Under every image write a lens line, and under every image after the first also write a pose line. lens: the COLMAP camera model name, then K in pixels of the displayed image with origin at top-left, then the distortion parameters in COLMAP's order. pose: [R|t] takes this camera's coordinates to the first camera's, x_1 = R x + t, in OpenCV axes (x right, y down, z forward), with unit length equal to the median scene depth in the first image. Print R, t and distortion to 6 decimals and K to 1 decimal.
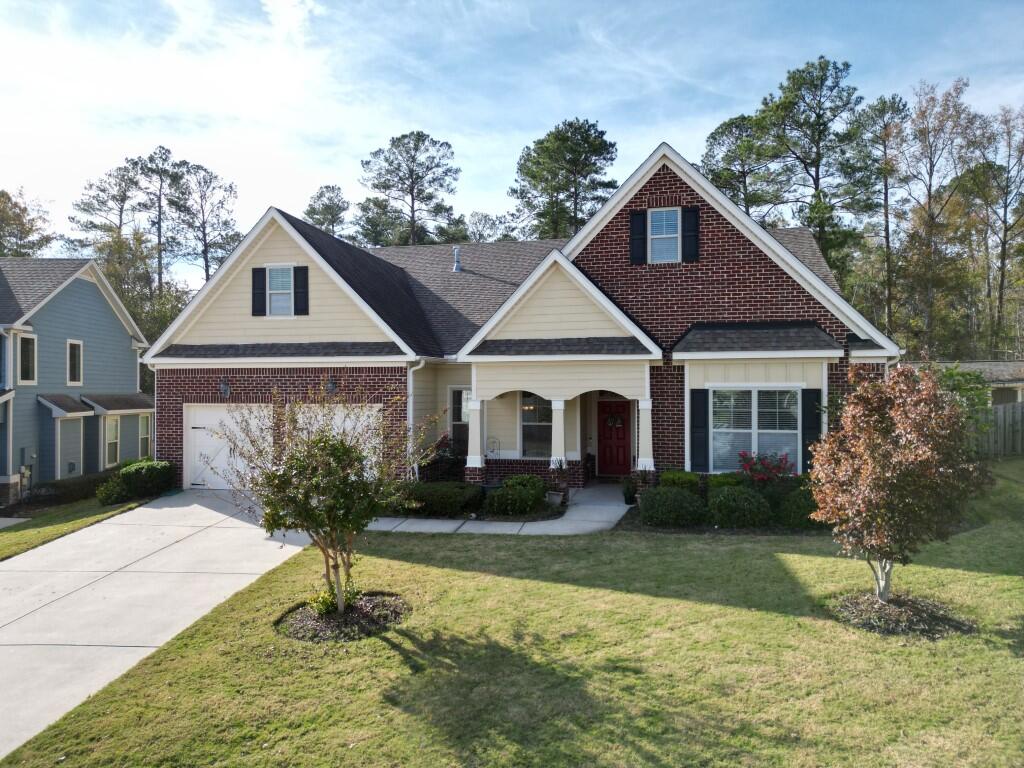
lens RADIAL K [[711.7, 0, 512.0], [0, 711.7, 384.0], [0, 0, 1]] dist [0.067268, -0.064562]
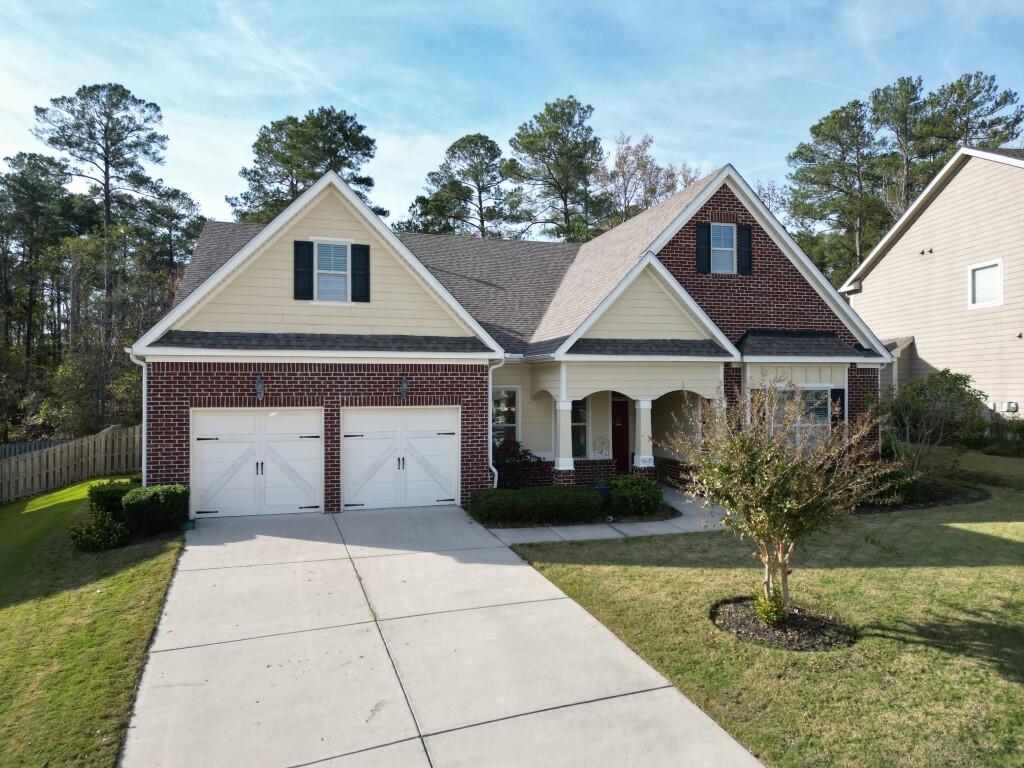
lens RADIAL K [[711.7, 0, 512.0], [0, 711.7, 384.0], [0, 0, 1]] dist [0.067268, -0.064562]
pose [[0.882903, 0.003901, 0.469539, -0.534133], [-0.002027, 0.999988, -0.004498, 0.004549], [-0.469551, 0.003020, 0.882900, 0.169099]]
